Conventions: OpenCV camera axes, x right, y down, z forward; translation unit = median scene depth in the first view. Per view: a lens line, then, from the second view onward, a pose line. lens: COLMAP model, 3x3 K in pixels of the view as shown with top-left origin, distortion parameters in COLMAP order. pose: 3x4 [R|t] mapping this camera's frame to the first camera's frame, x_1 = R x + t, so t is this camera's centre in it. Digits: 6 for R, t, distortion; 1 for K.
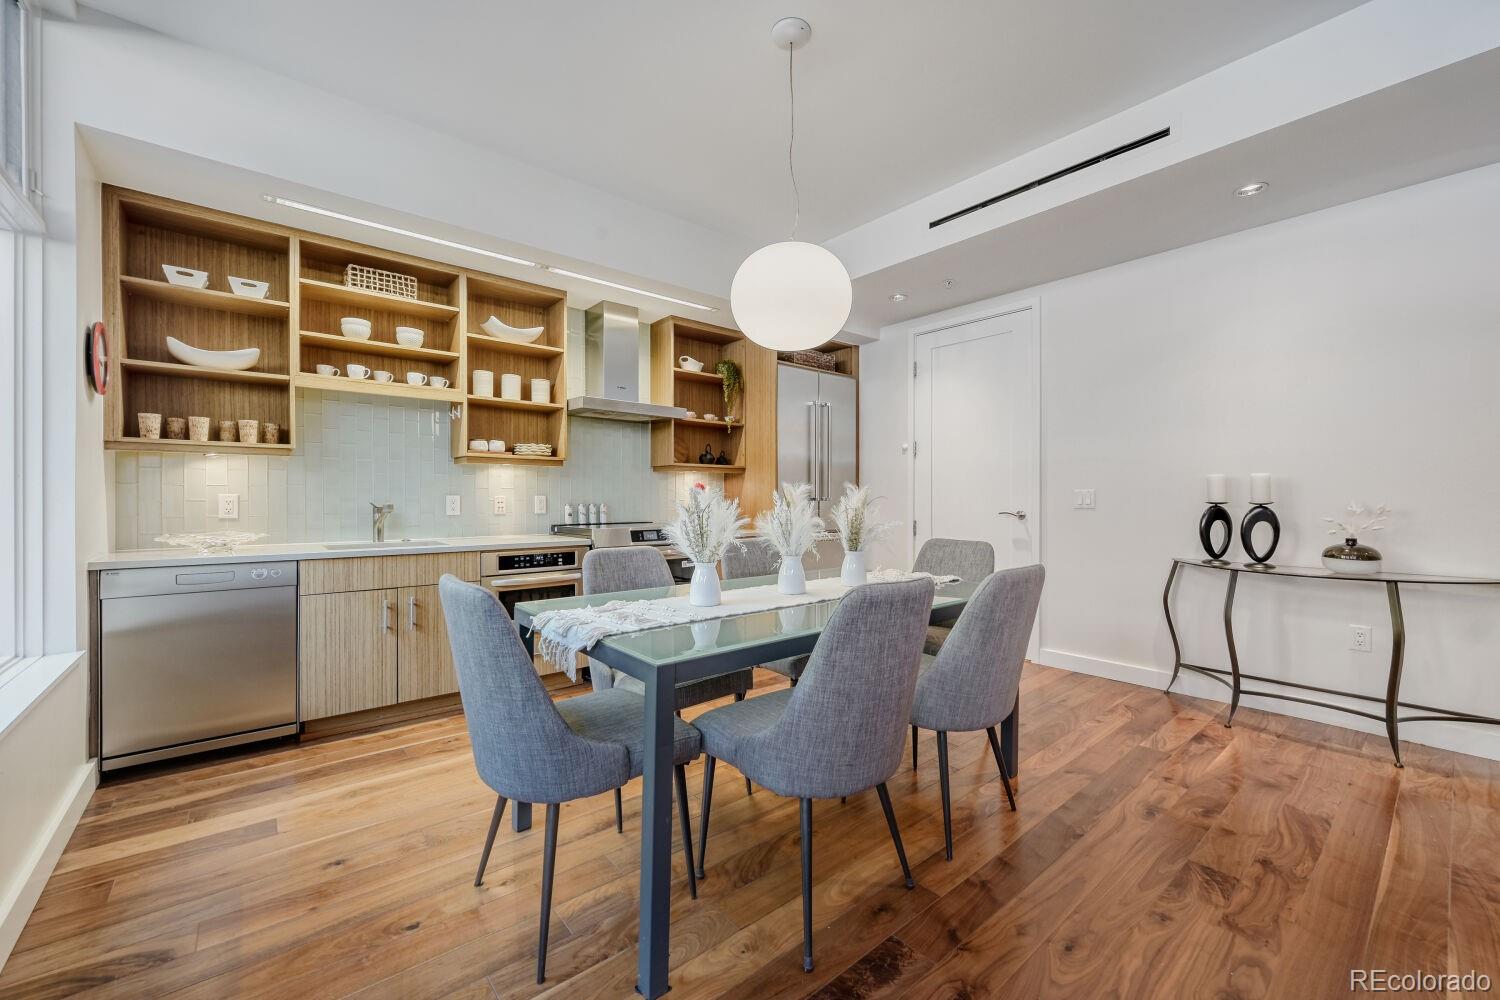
lens RADIAL K [[595.4, 0, 757.7], [0, 595.4, 501.3], [0, 0, 1]] dist [-0.002485, 0.001024]
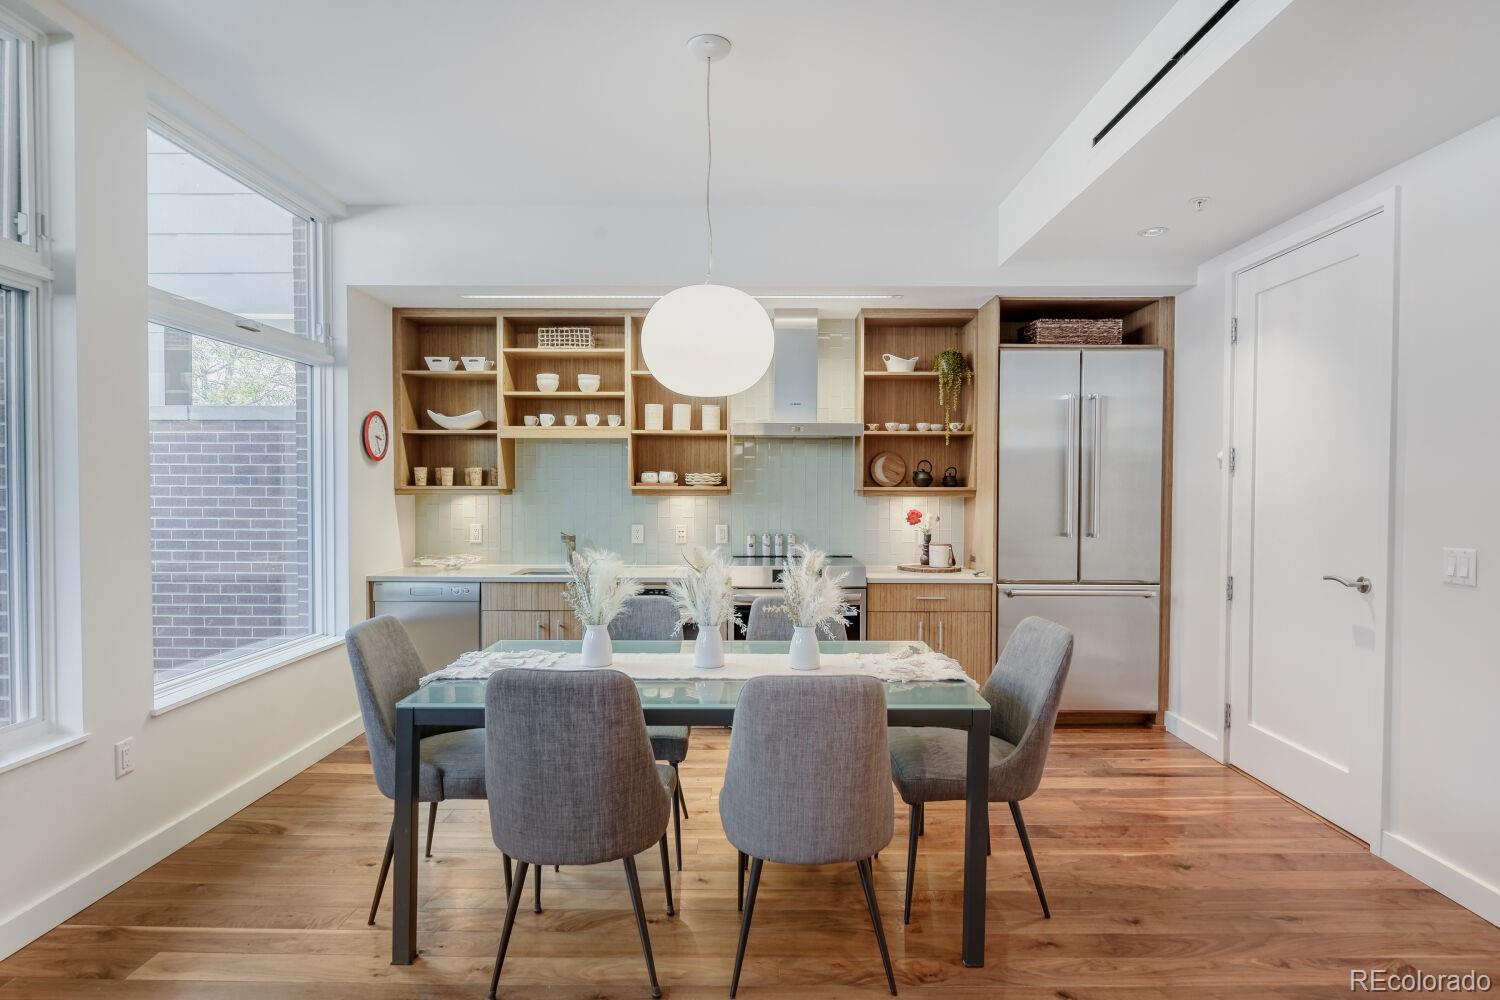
lens RADIAL K [[802.3, 0, 773.4], [0, 802.3, 511.6], [0, 0, 1]] dist [-0.007616, -0.000209]
pose [[0.763017, 0.020974, -0.646038, 0.697724], [-0.005143, 0.999639, 0.026379, -0.086642], [0.646358, -0.016805, 0.762849, 0.099154]]
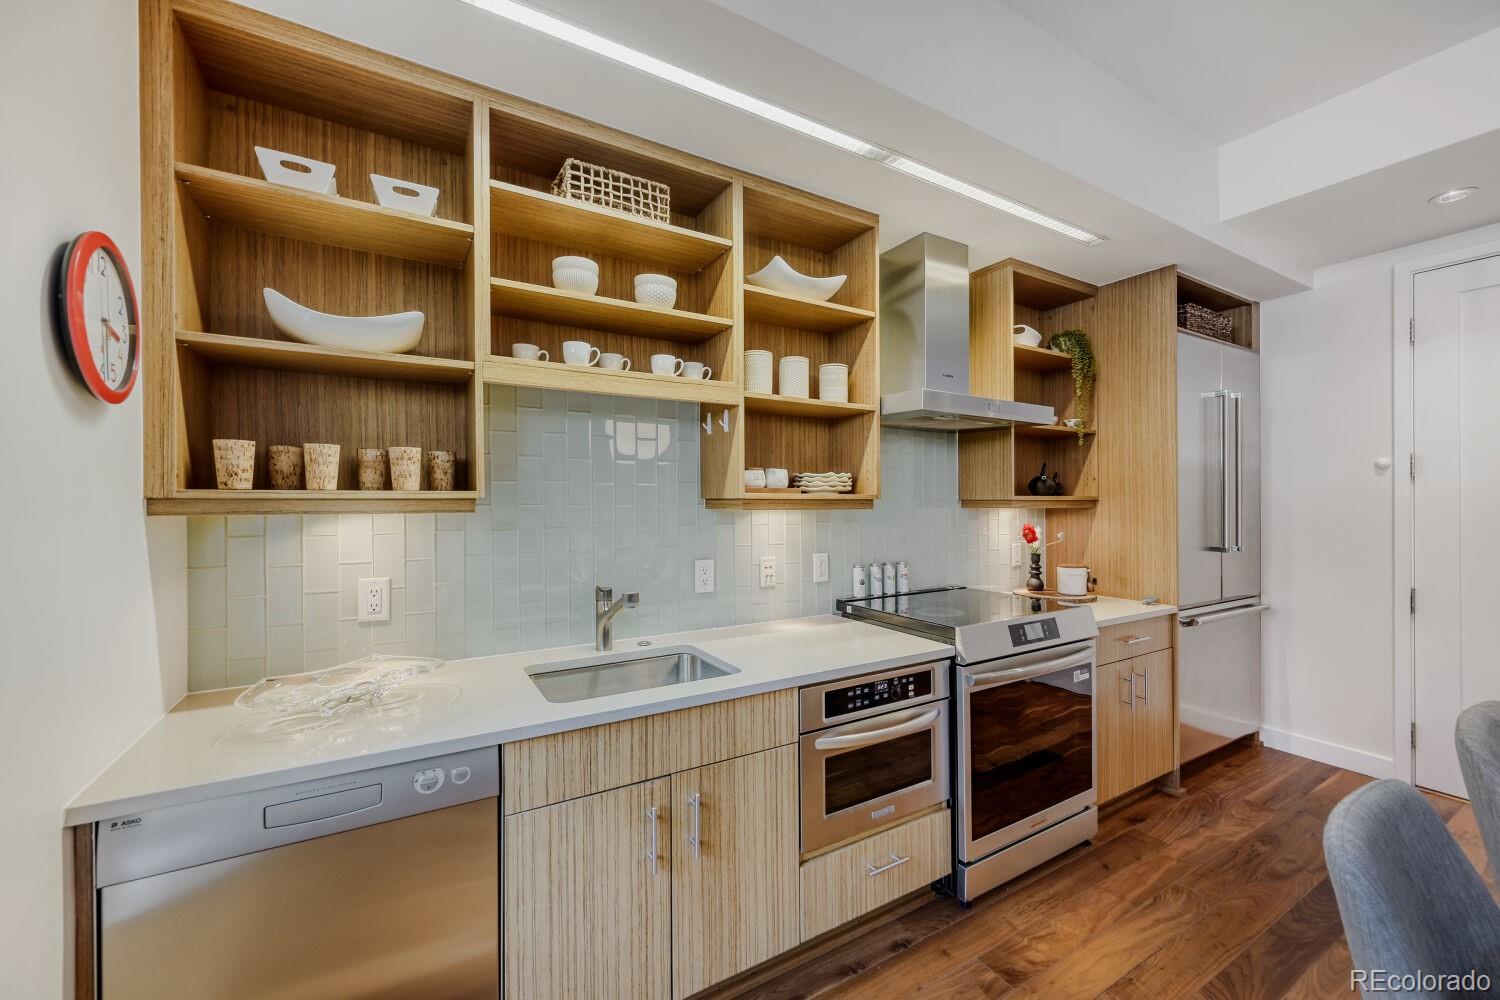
lens RADIAL K [[595.4, 0, 759.9], [0, 595.4, 507.0], [0, 0, 1]] dist [-0.002485, 0.001024]
pose [[0.986589, -0.001255, -0.163218, -0.433558], [0.001696, 0.999995, 0.002567, -0.079649], [0.163214, -0.002809, 0.986587, 0.499121]]
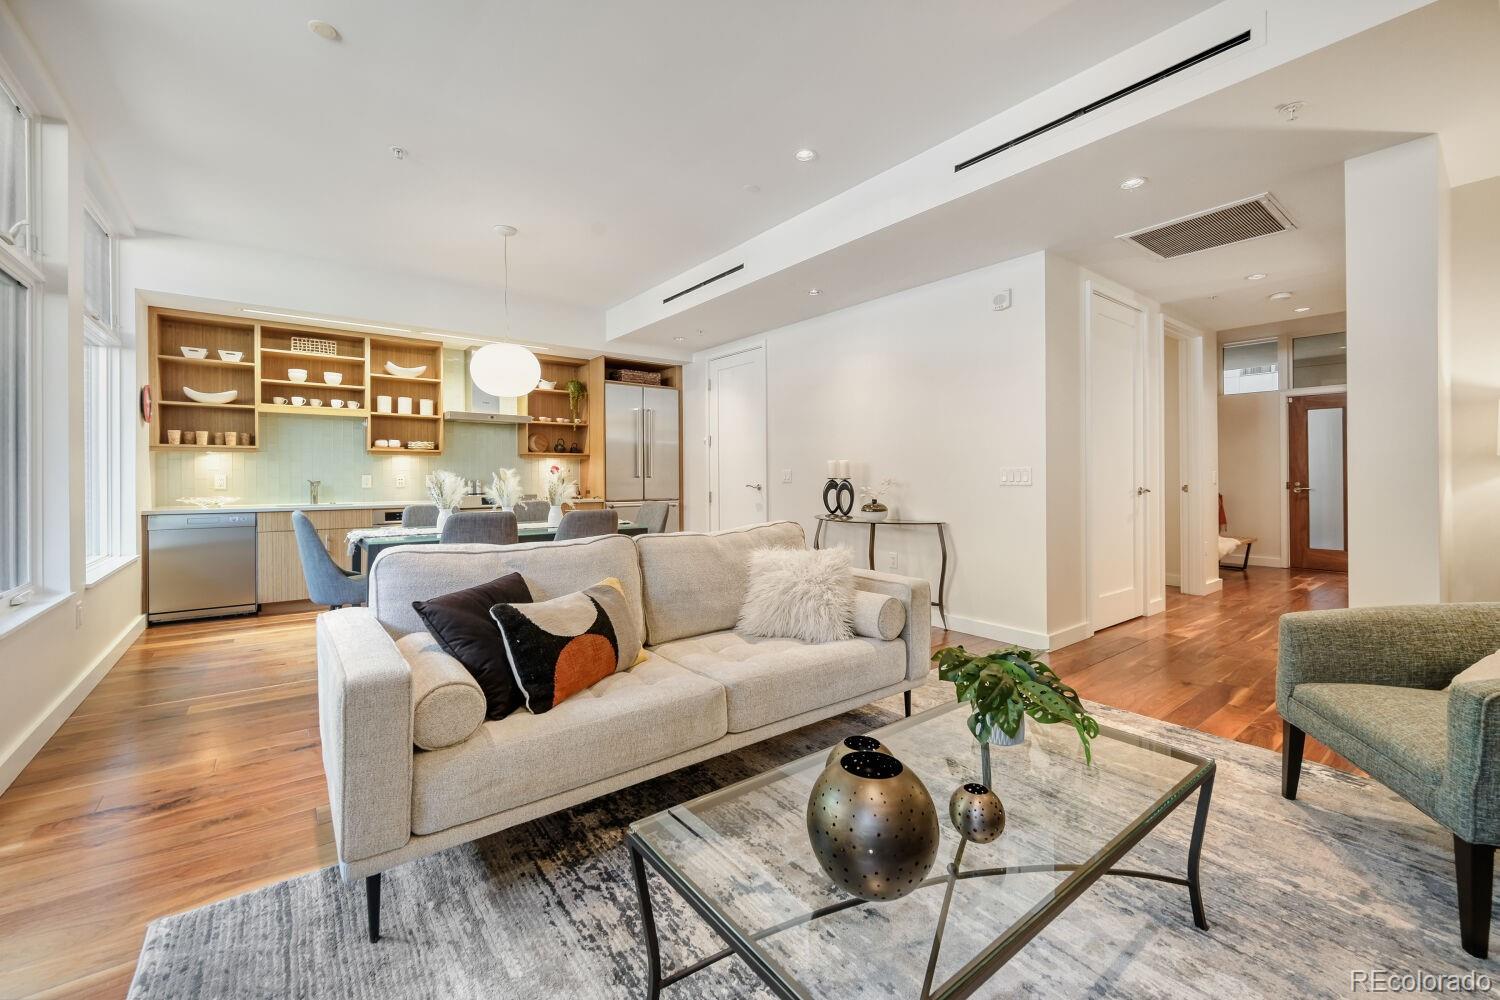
lens RADIAL K [[595.4, 0, 769.9], [0, 595.4, 479.6], [0, 0, 1]] dist [-0.002485, 0.001024]
pose [[0.999630, -0.002563, -0.027062, 0.709780], [0.002585, 0.999996, 0.000783, 0.003208], [0.027060, -0.000853, 0.999633, -0.642633]]
